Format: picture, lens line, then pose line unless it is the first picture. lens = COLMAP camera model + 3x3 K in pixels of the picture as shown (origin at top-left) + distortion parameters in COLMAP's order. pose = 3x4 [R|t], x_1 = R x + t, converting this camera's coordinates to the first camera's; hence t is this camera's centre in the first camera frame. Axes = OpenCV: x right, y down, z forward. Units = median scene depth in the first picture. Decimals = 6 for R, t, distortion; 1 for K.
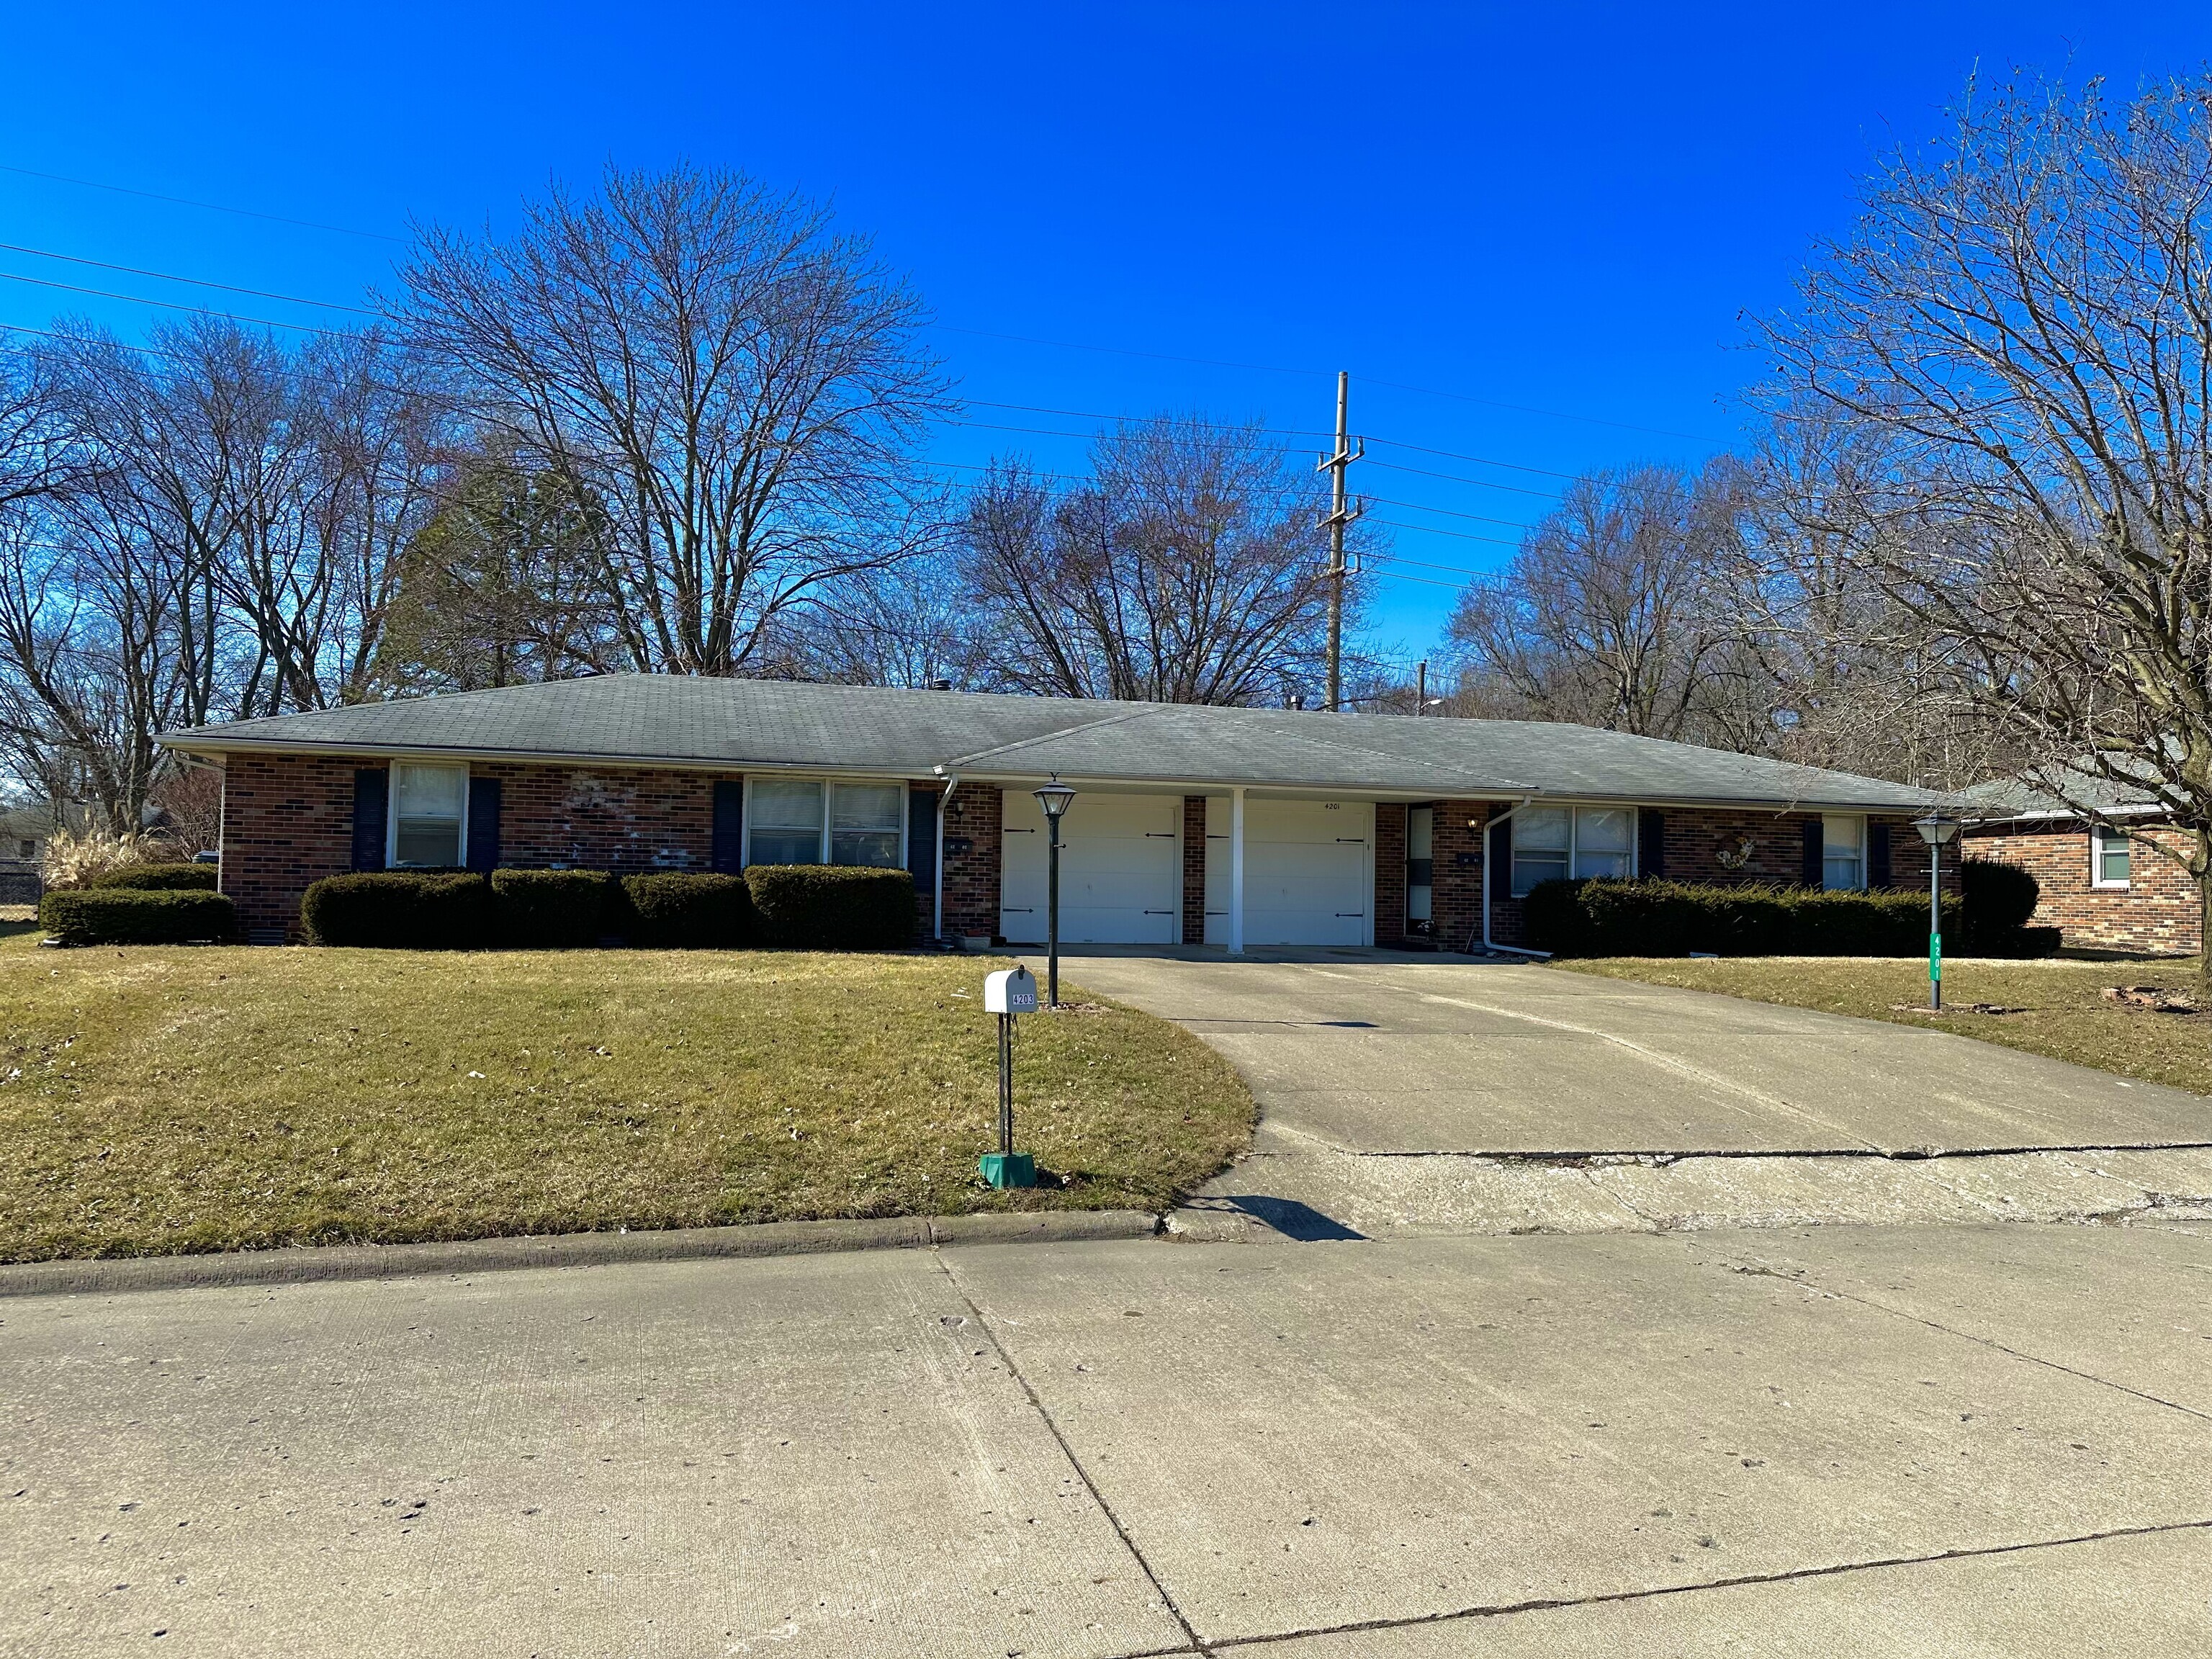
lens RADIAL K [[1534.4, 0, 1088.0], [0, 1534.4, 822.1], [0, 0, 1]] dist [0.159234, -0.342166]
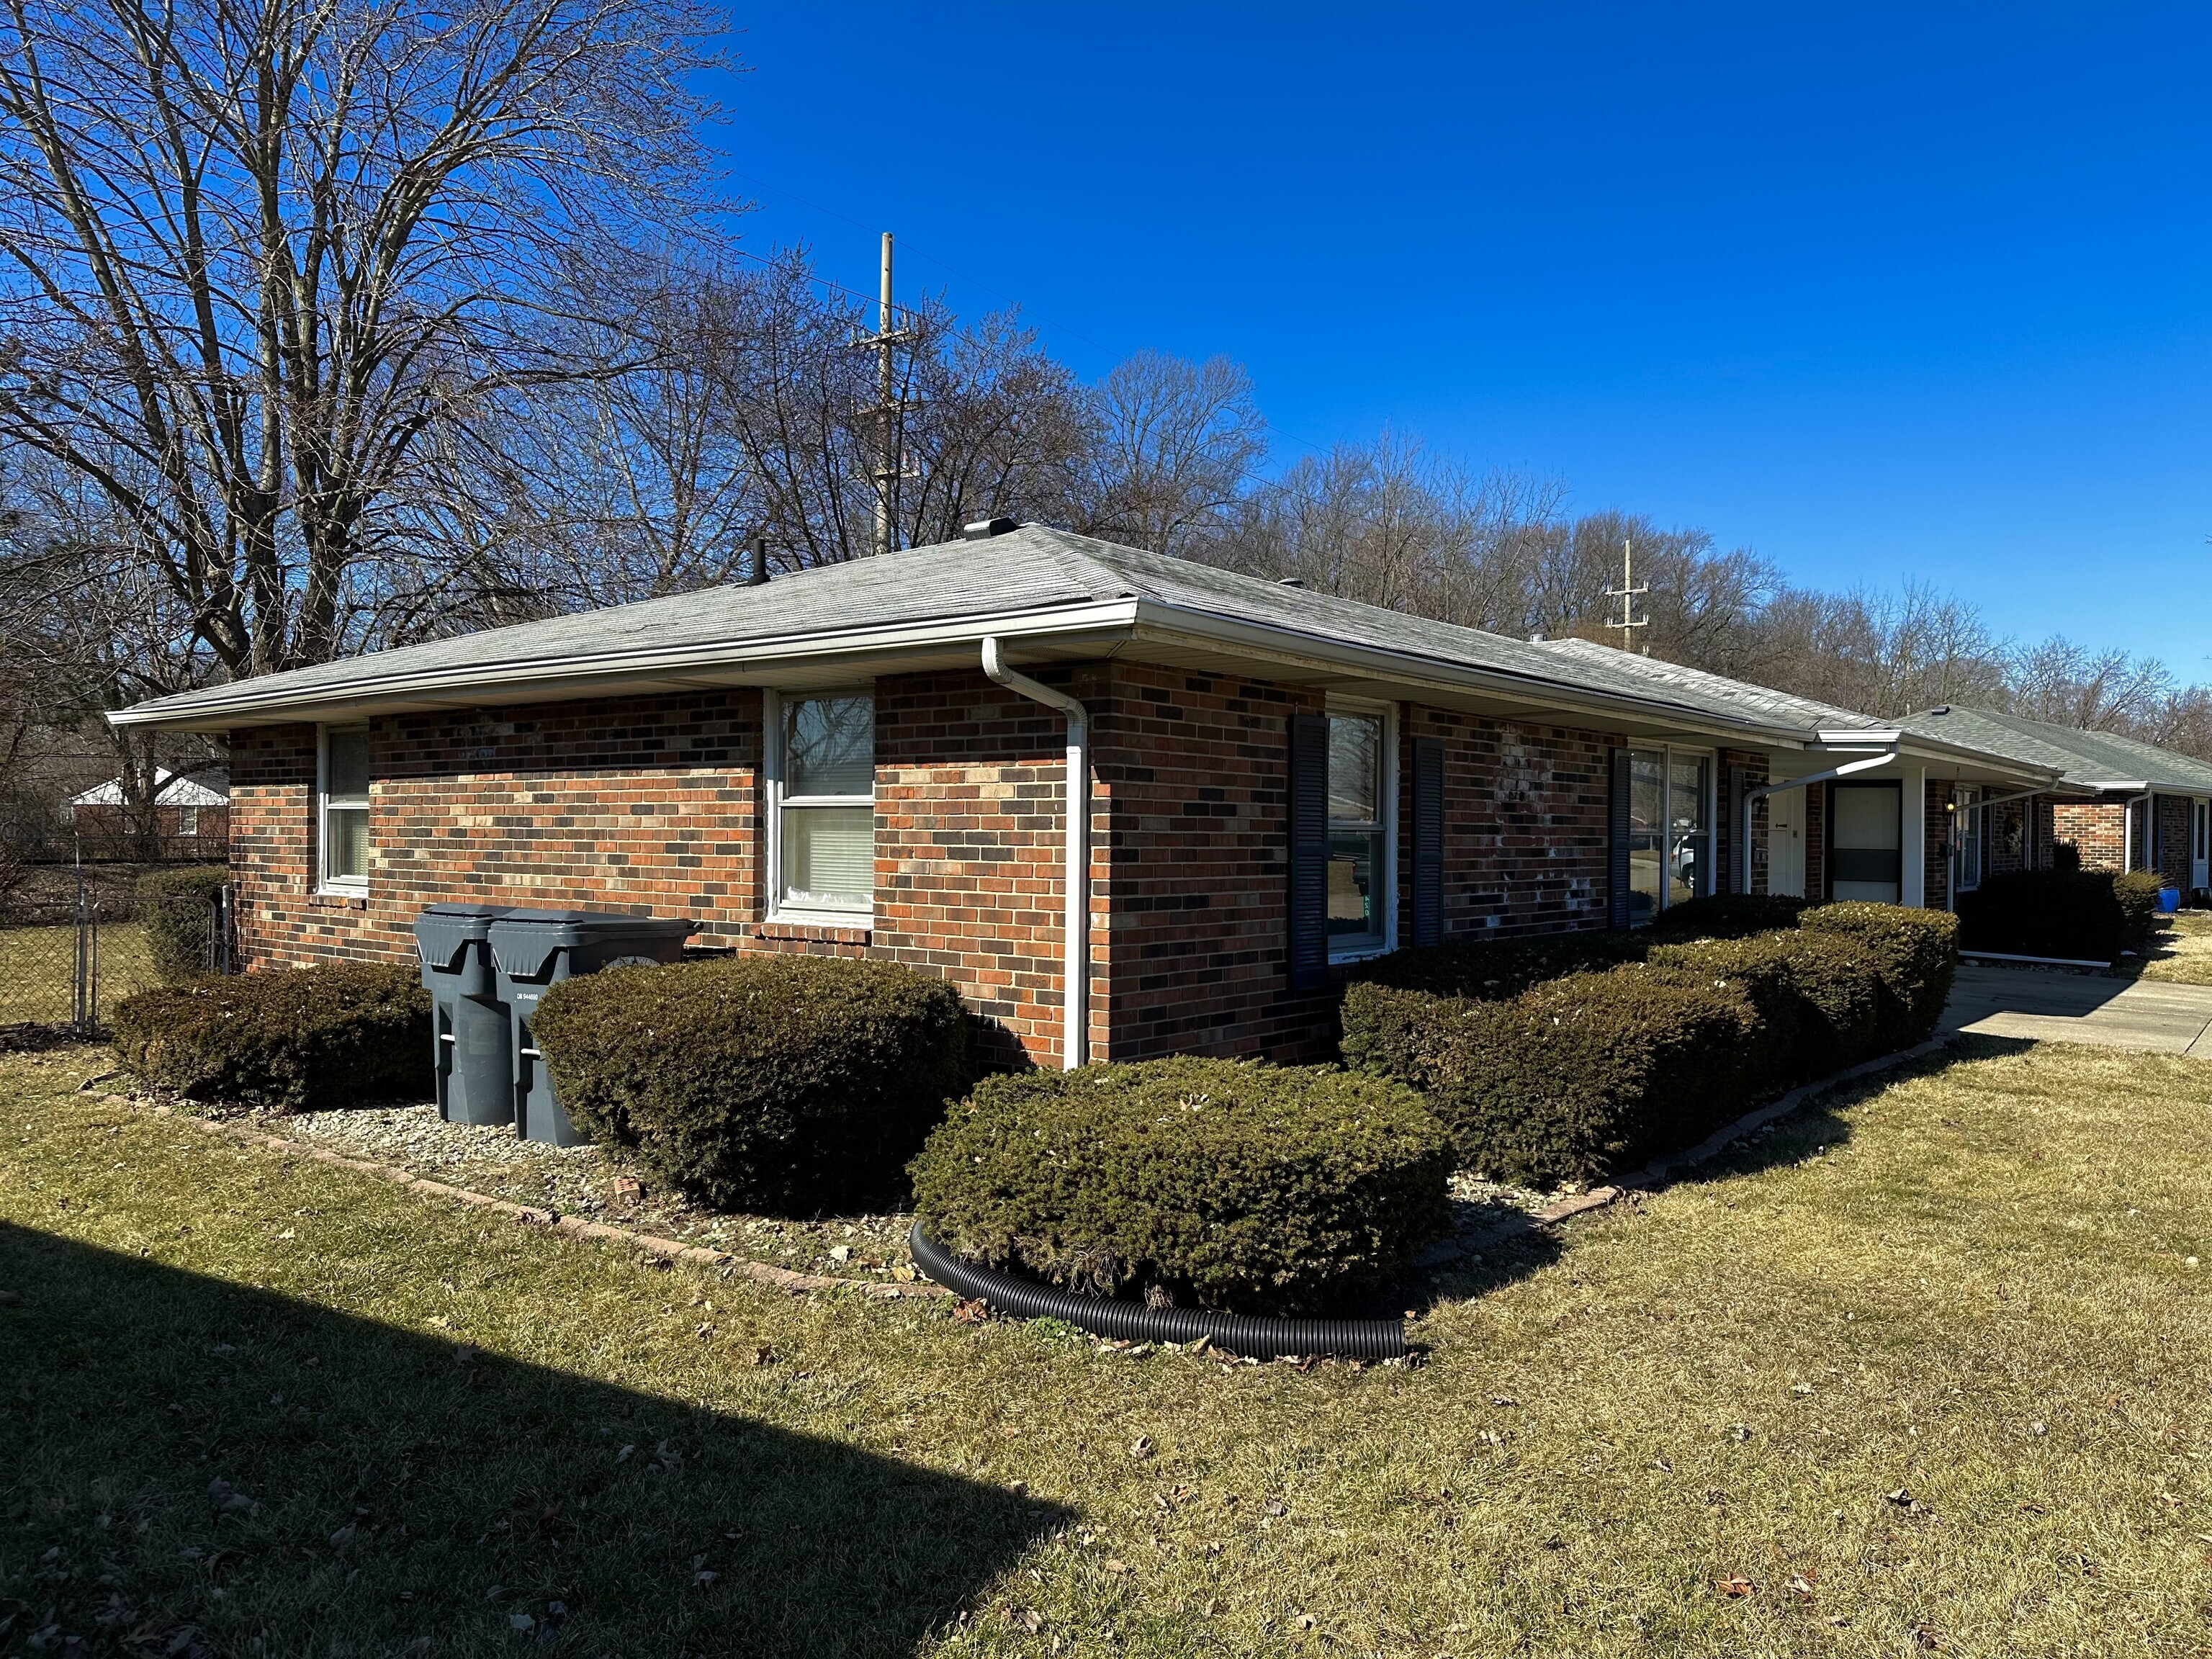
lens RADIAL K [[1534.4, 0, 1088.0], [0, 1534.4, 822.1], [0, 0, 1]] dist [0.159234, -0.342166]
pose [[0.821803, -0.009581, 0.569691, -0.706235], [-0.016670, 0.999026, 0.040848, -0.020123], [-0.569527, -0.043065, 0.820843, 0.663455]]
